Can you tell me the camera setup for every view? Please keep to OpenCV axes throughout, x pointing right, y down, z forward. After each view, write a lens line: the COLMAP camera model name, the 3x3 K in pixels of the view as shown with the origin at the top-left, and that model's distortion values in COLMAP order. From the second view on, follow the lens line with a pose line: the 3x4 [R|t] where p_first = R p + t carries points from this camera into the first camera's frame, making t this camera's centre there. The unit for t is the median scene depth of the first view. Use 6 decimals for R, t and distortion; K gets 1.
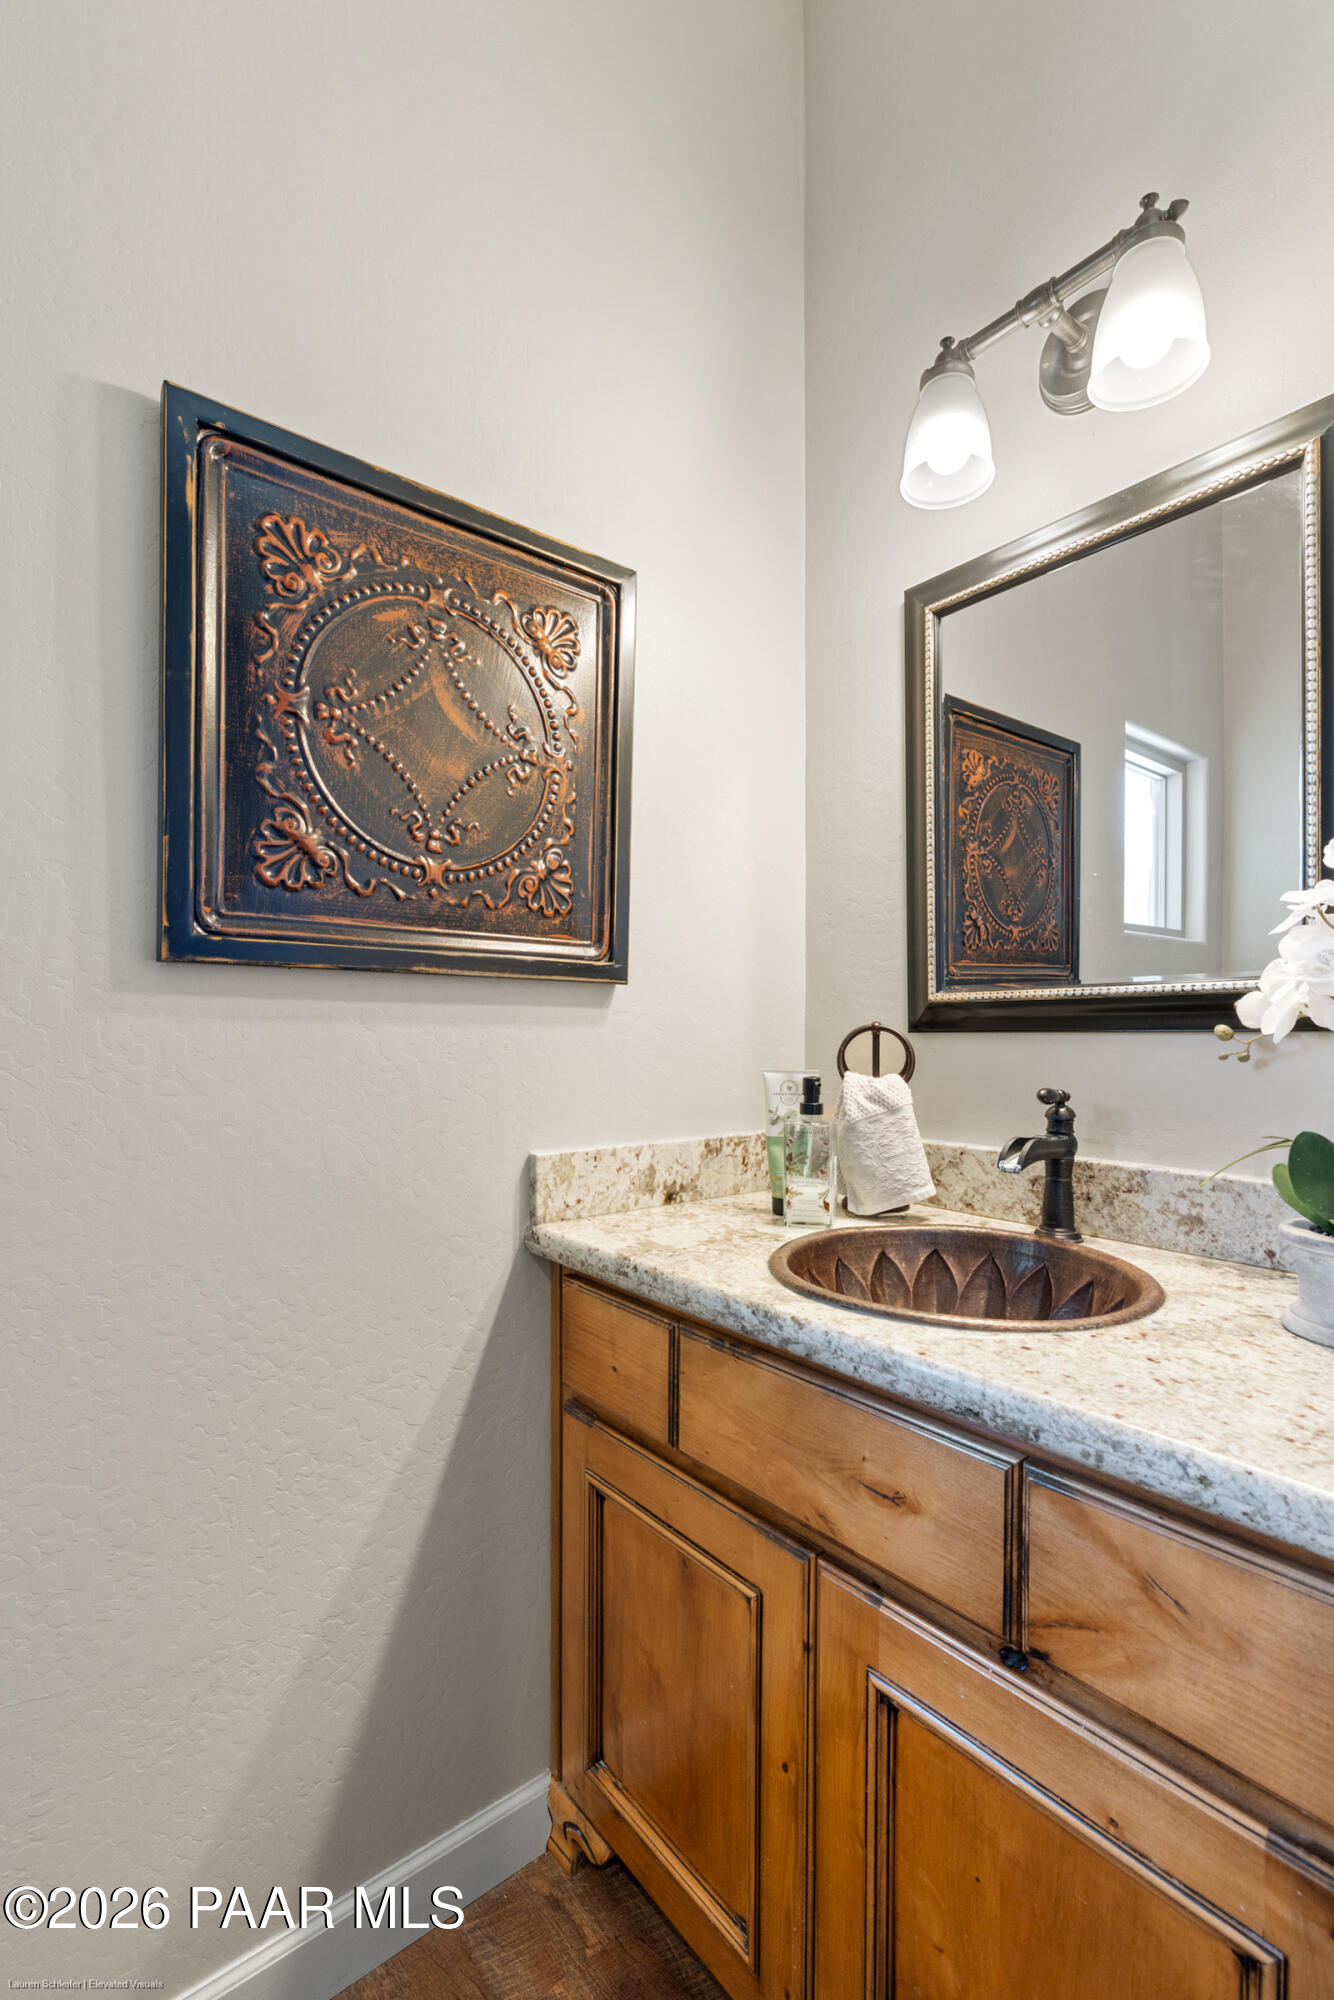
lens RADIAL K [[884.2, 0, 663.2], [0, 884.2, 1065.0], [0, 0, 1]] dist [0.000954, 0.000840]
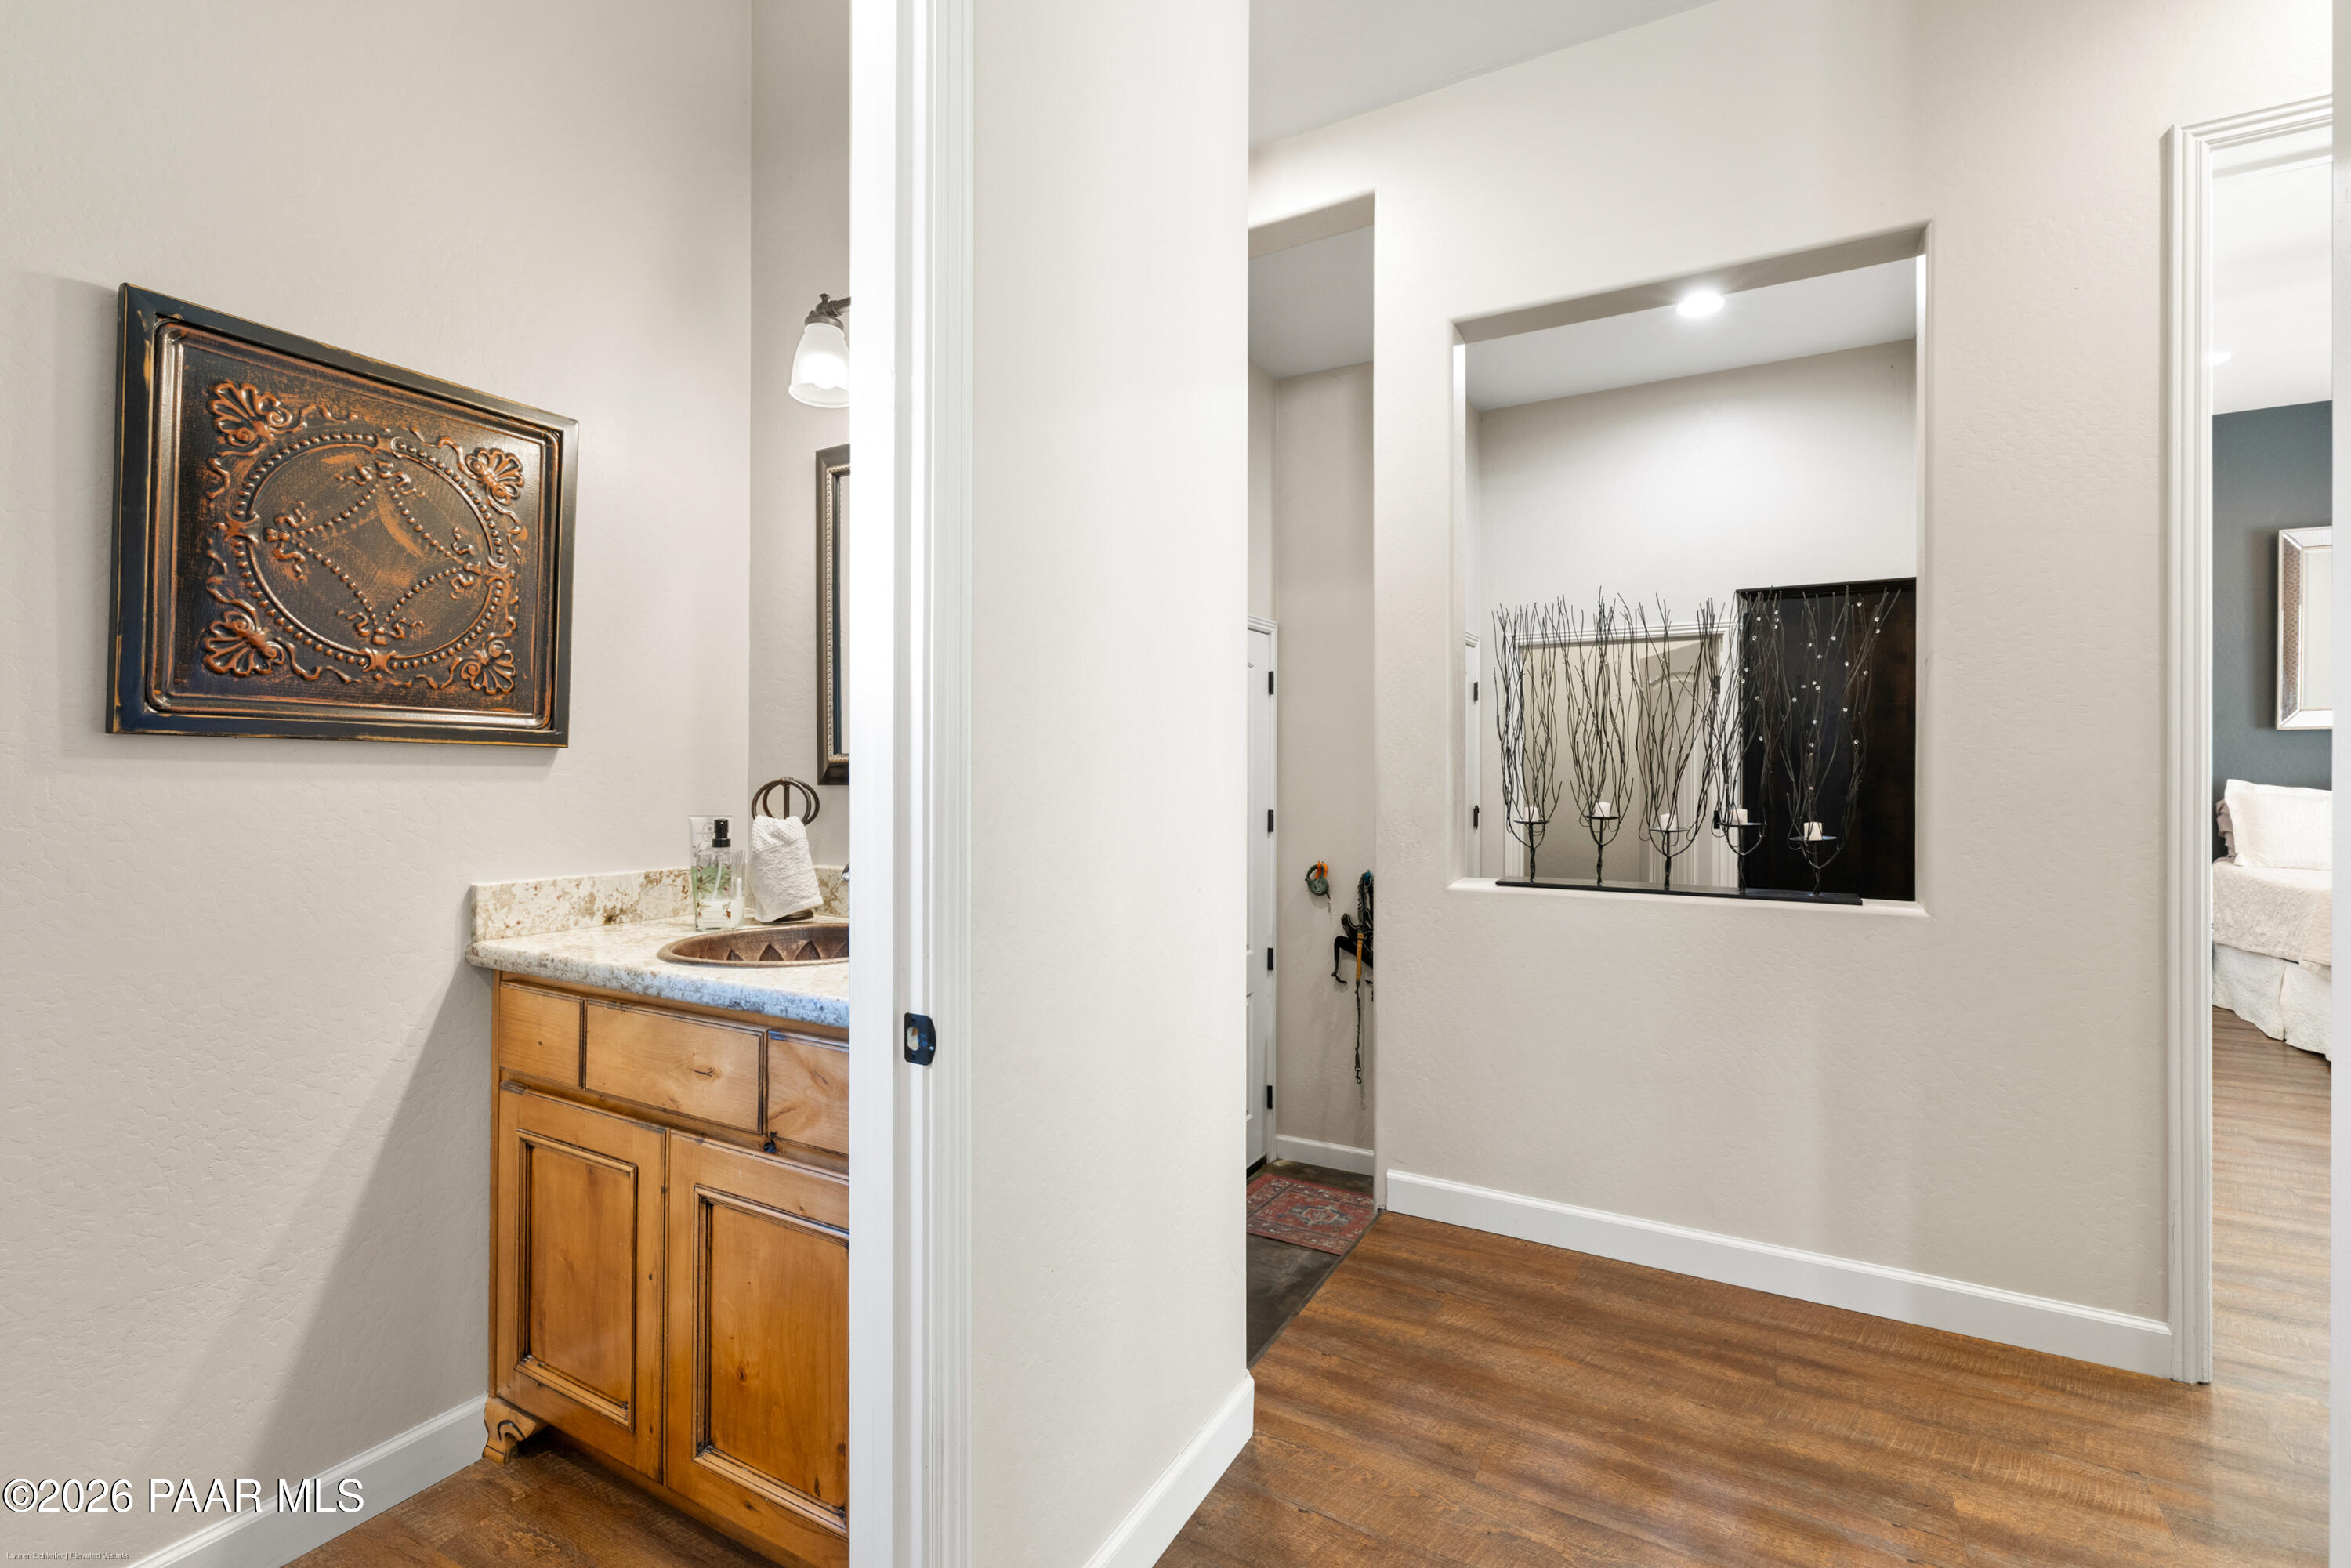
lens RADIAL K [[1053.0, 0, 1183.4], [0, 1053.0, 778.1], [0, 0, 1]] dist [-0.000409, 0.001210]
pose [[0.928964, -0.000772, 0.370169, 0.256687], [0.014398, 0.999316, -0.034050, 0.017072], [-0.369890, 0.036961, 0.928340, -0.831365]]
